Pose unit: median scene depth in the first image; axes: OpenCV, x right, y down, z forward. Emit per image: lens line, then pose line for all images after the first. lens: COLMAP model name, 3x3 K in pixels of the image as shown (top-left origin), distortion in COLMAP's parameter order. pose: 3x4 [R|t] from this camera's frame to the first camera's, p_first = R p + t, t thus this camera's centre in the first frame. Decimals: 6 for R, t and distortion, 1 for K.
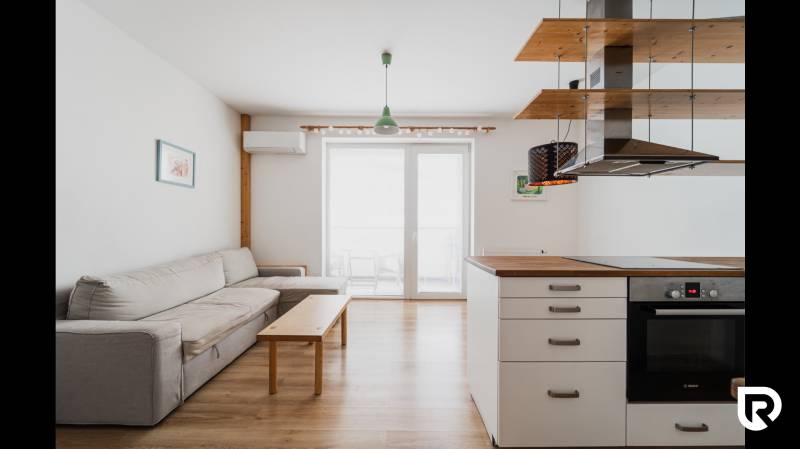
lens RADIAL K [[276.5, 0, 399.1], [0, 276.5, 225.7], [0, 0, 1]] dist [-0.011903, -0.000033]
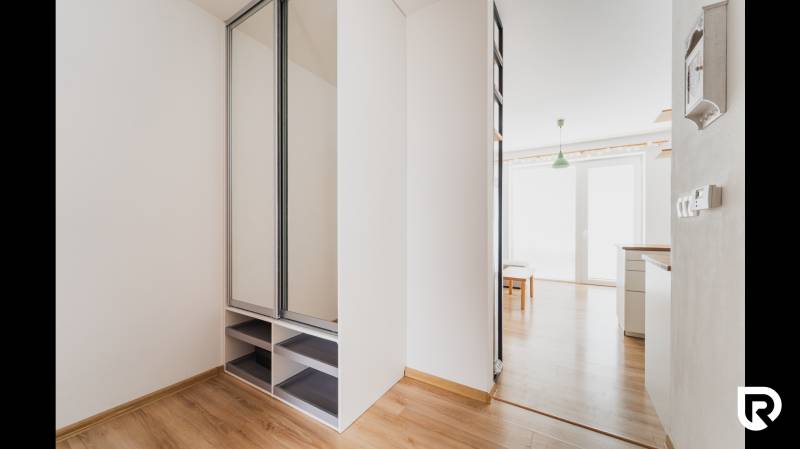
lens RADIAL K [[276.5, 0, 404.6], [0, 276.5, 223.2], [0, 0, 1]] dist [-0.011903, -0.000033]
pose [[0.853513, -0.008541, -0.521002, 0.005721], [0.001568, 0.999903, -0.013822, 0.000492], [0.521069, 0.010980, 0.853444, -0.550981]]
